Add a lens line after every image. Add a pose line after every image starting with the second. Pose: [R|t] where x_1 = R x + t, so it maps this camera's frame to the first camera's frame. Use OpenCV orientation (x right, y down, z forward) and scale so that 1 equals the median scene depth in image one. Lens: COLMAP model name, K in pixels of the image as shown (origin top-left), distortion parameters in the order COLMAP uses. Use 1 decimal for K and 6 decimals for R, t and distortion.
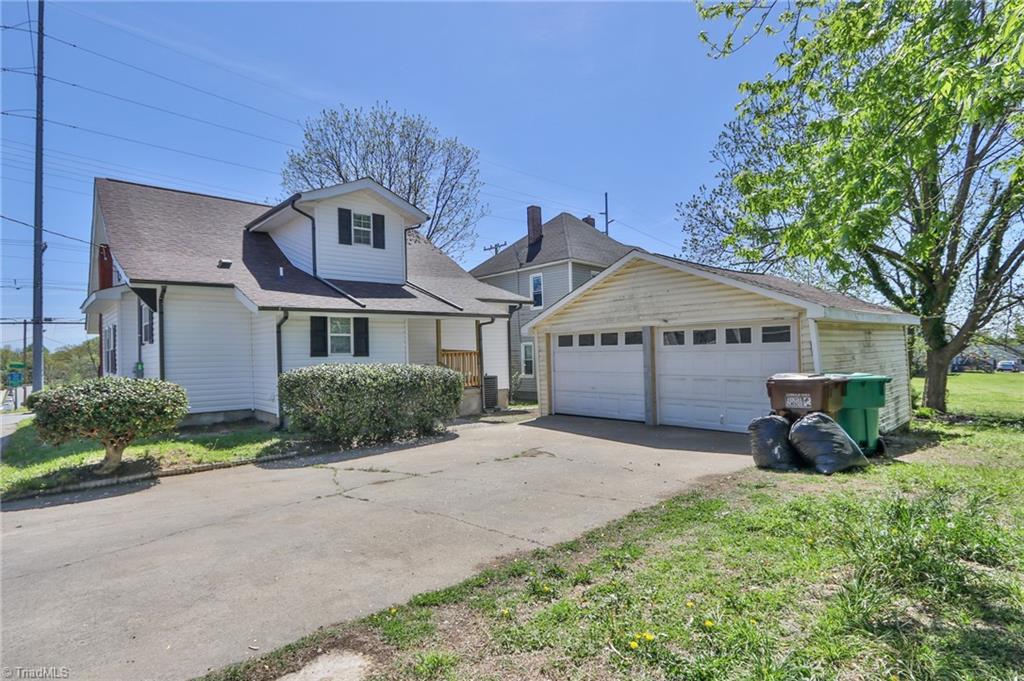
lens RADIAL K [[528.5, 0, 511.1], [0, 528.5, 353.0], [0, 0, 1]] dist [-0.014909, 0.002436]
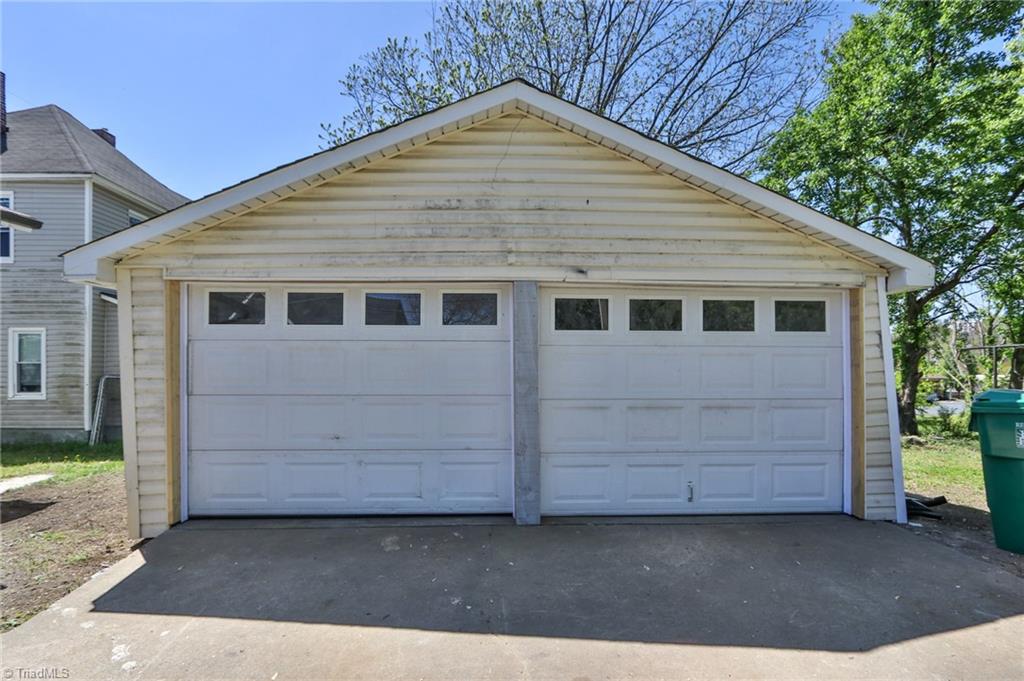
lens RADIAL K [[515.5, 0, 478.2], [0, 515.5, 366.7], [0, 0, 1]] dist [-0.016101, 0.000401]
pose [[0.619459, 0.025070, 0.784628, -0.068349], [-0.014271, 0.999684, -0.020674, 0.021969], [-0.784899, 0.001609, 0.619622, 0.695123]]
